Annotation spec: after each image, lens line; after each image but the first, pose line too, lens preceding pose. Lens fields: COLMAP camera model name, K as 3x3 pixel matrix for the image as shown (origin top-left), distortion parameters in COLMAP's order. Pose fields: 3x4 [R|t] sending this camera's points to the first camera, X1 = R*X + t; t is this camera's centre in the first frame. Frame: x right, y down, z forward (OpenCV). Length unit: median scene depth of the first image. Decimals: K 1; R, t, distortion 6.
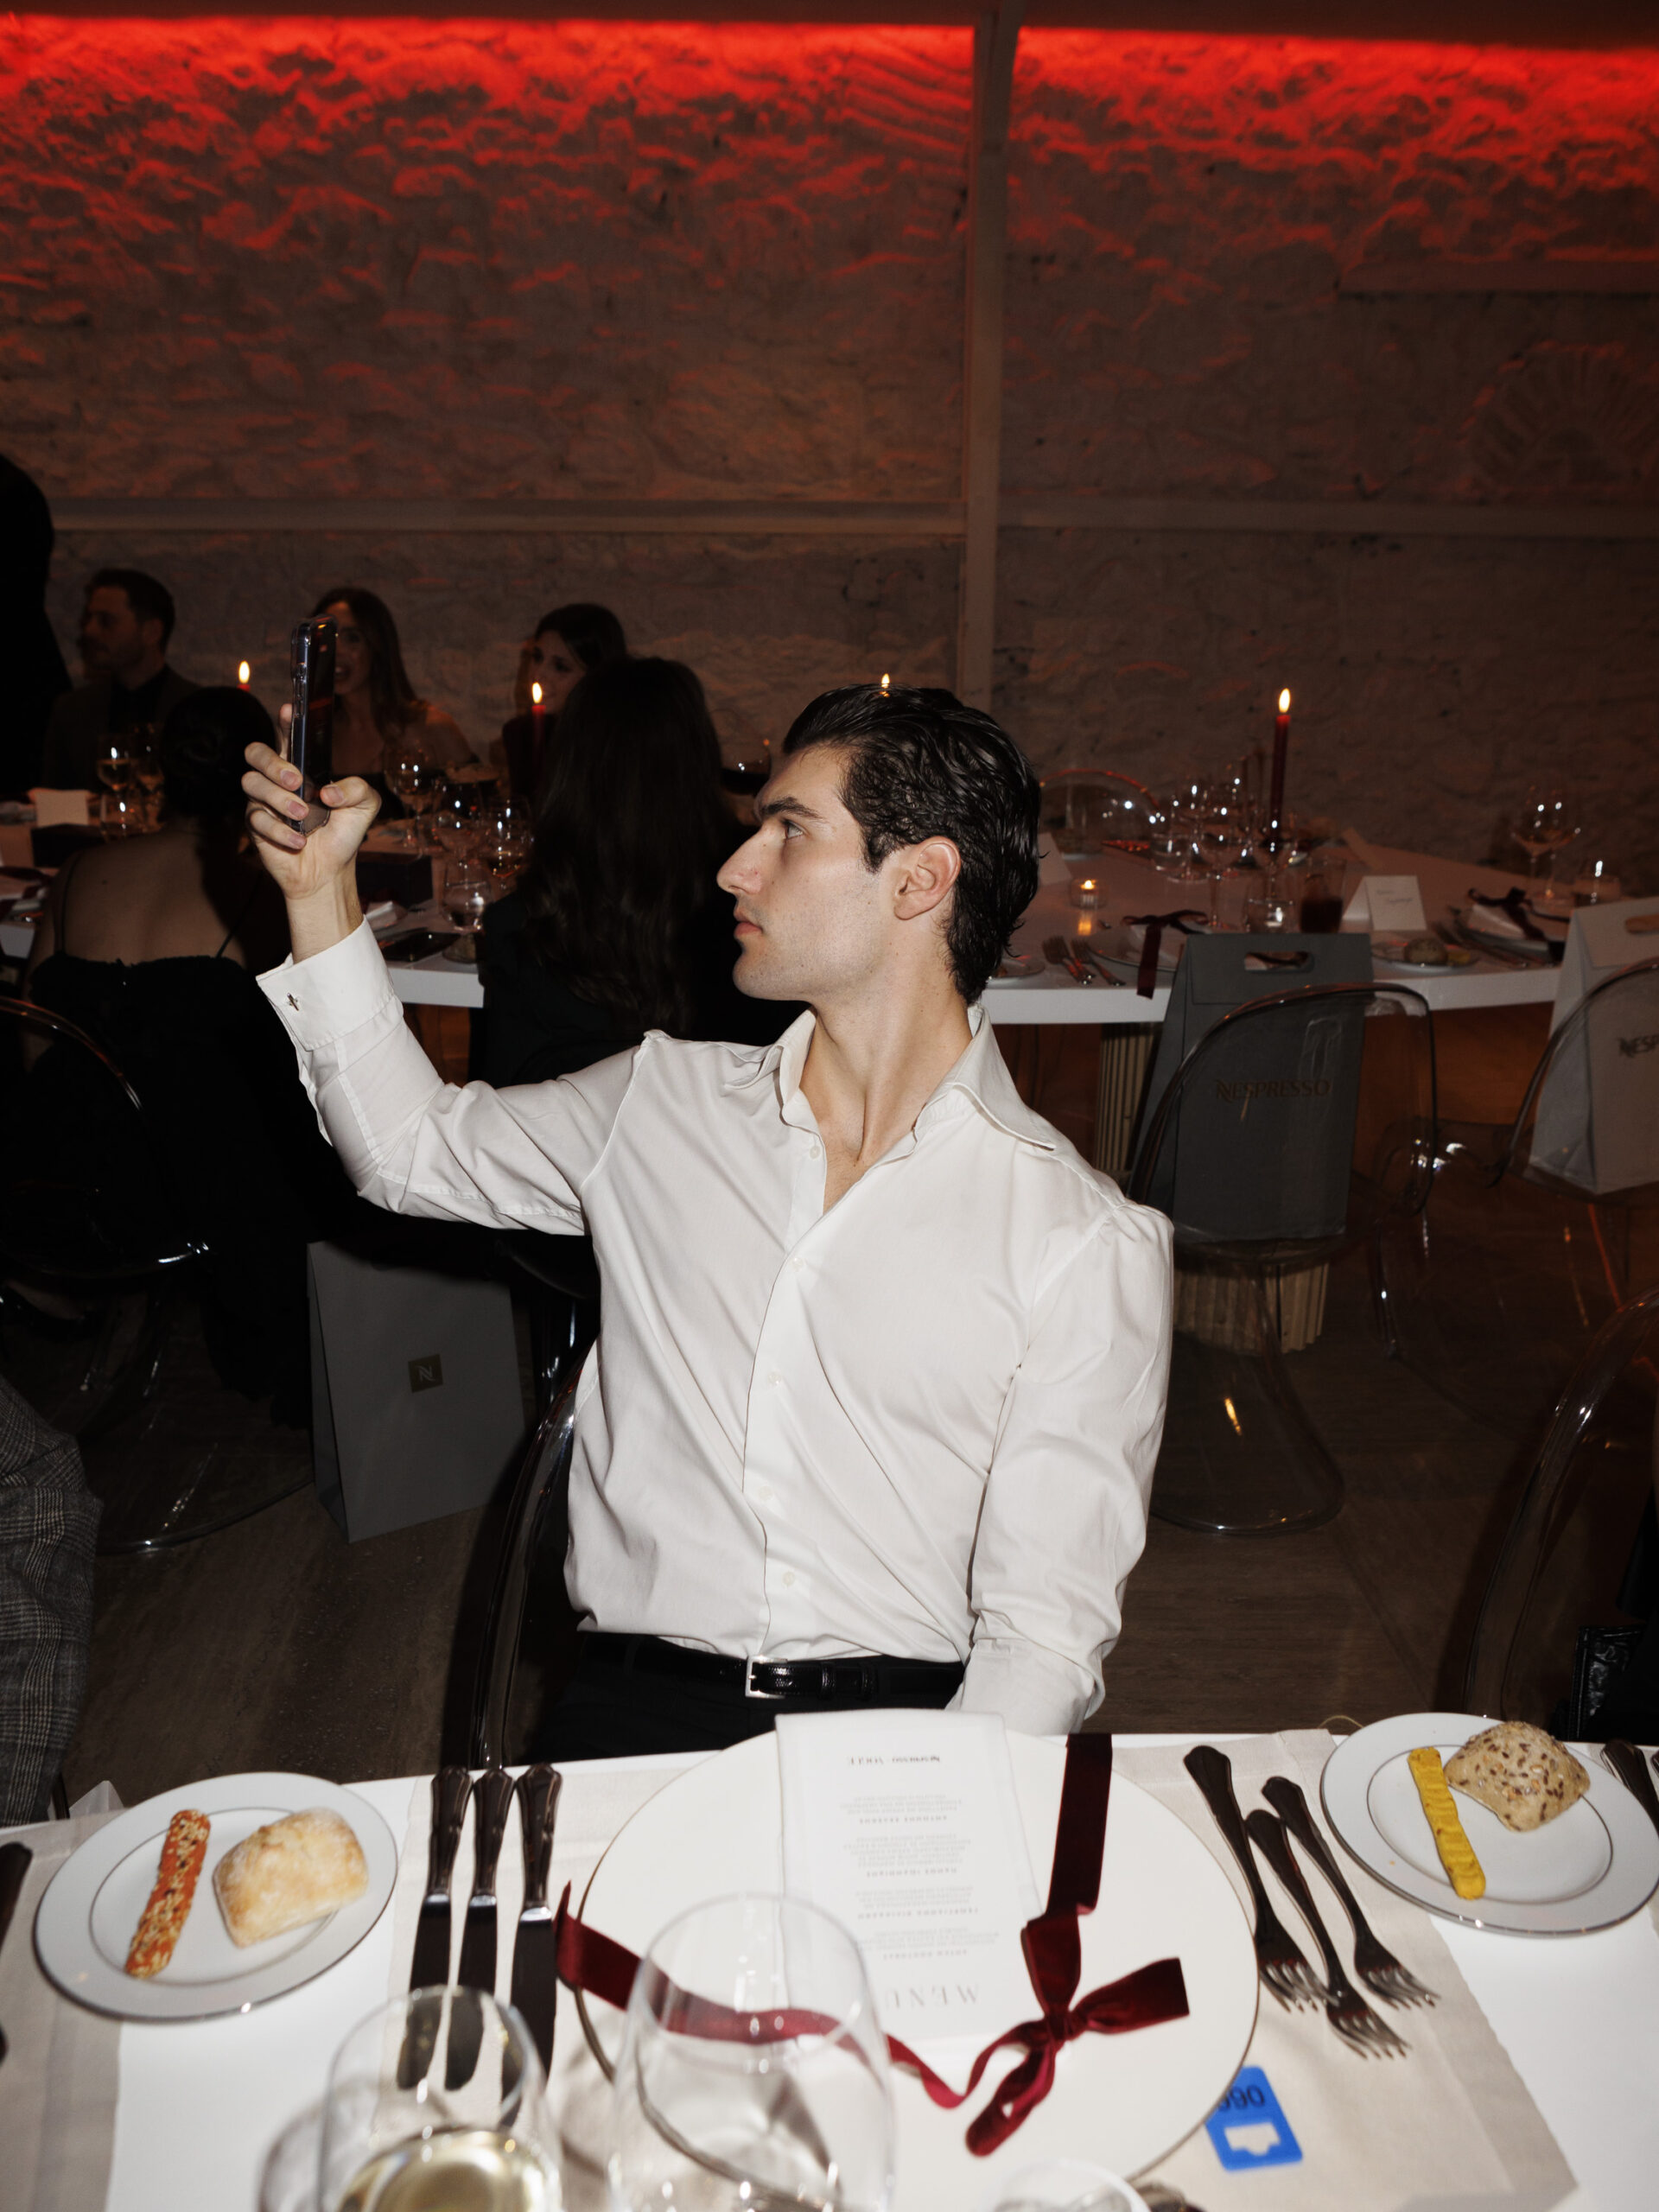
lens RADIAL K [[1702.7, 0, 829.4], [0, 1702.7, 1108.3], [0, 0, 1]] dist [-0.009684, -0.001084]
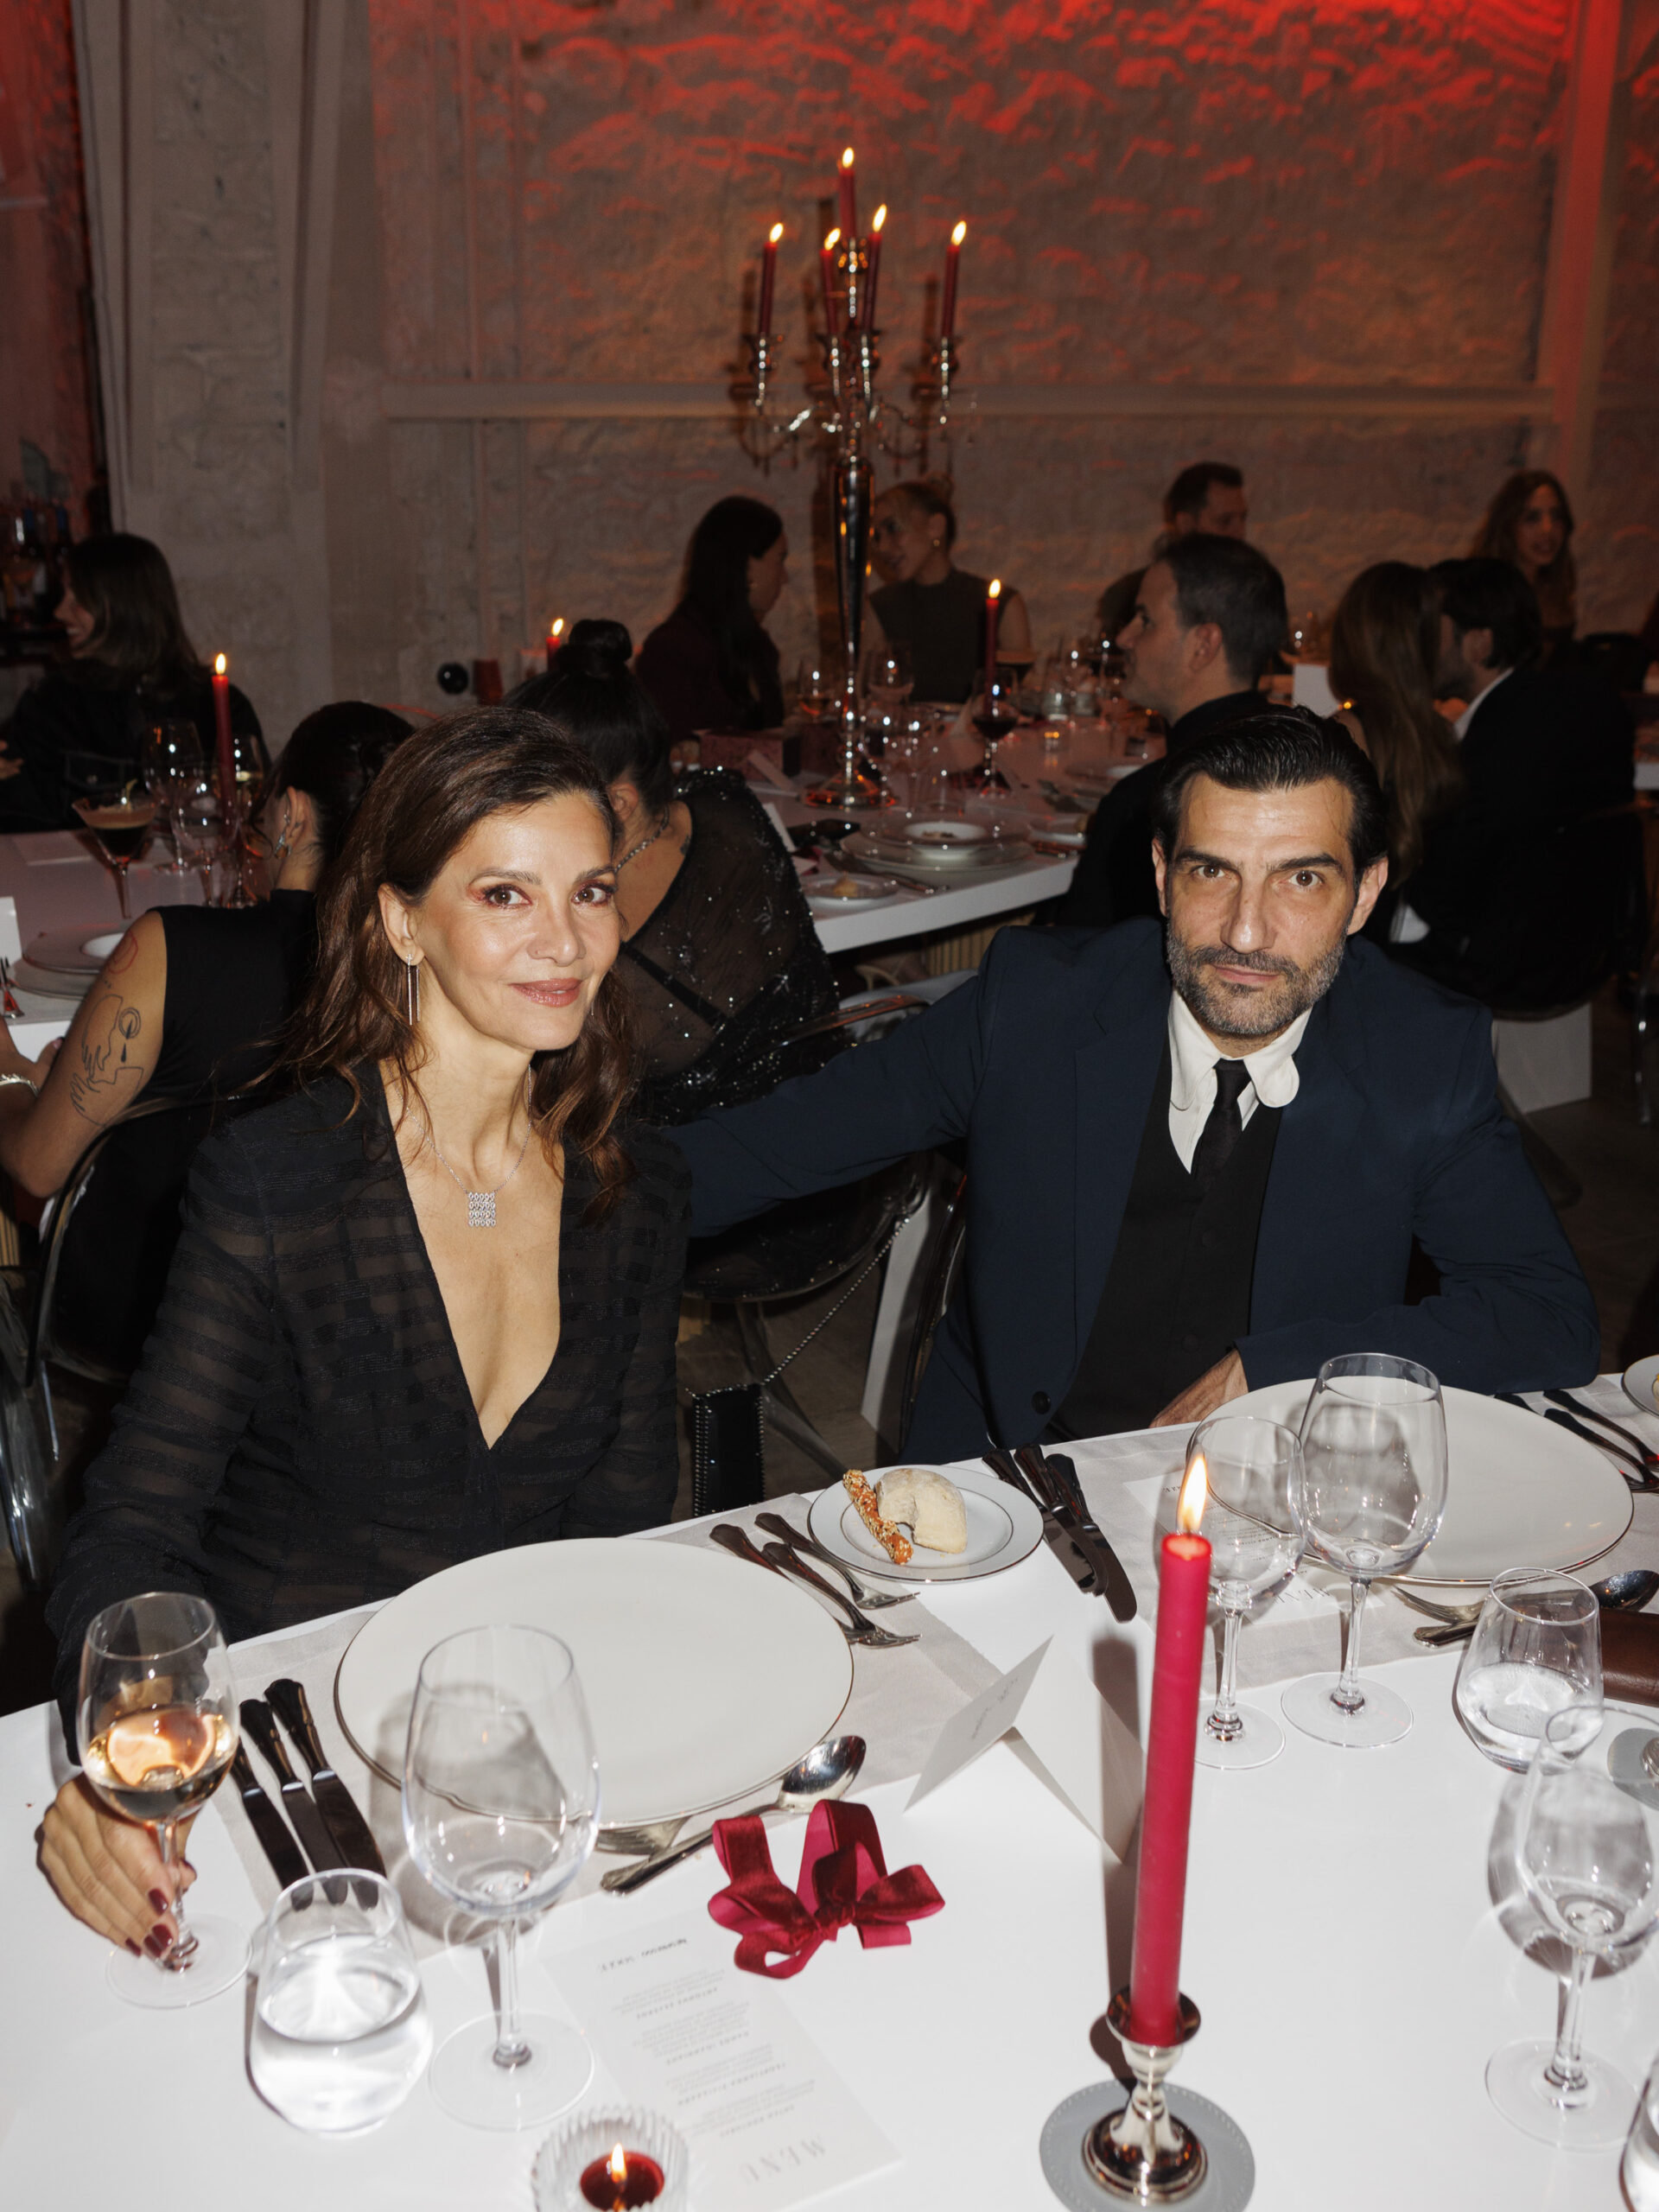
lens RADIAL K [[2096.5, 0, 827.4], [0, 2096.5, 1103.4], [0, 0, 1]] dist [0.003679, 0.000000]
pose [[0.918572, -0.130718, 0.373013, -0.962713], [0.134004, 0.990831, 0.017230, 0.022321], [-0.371845, 0.034159, 0.927666, -0.082824]]
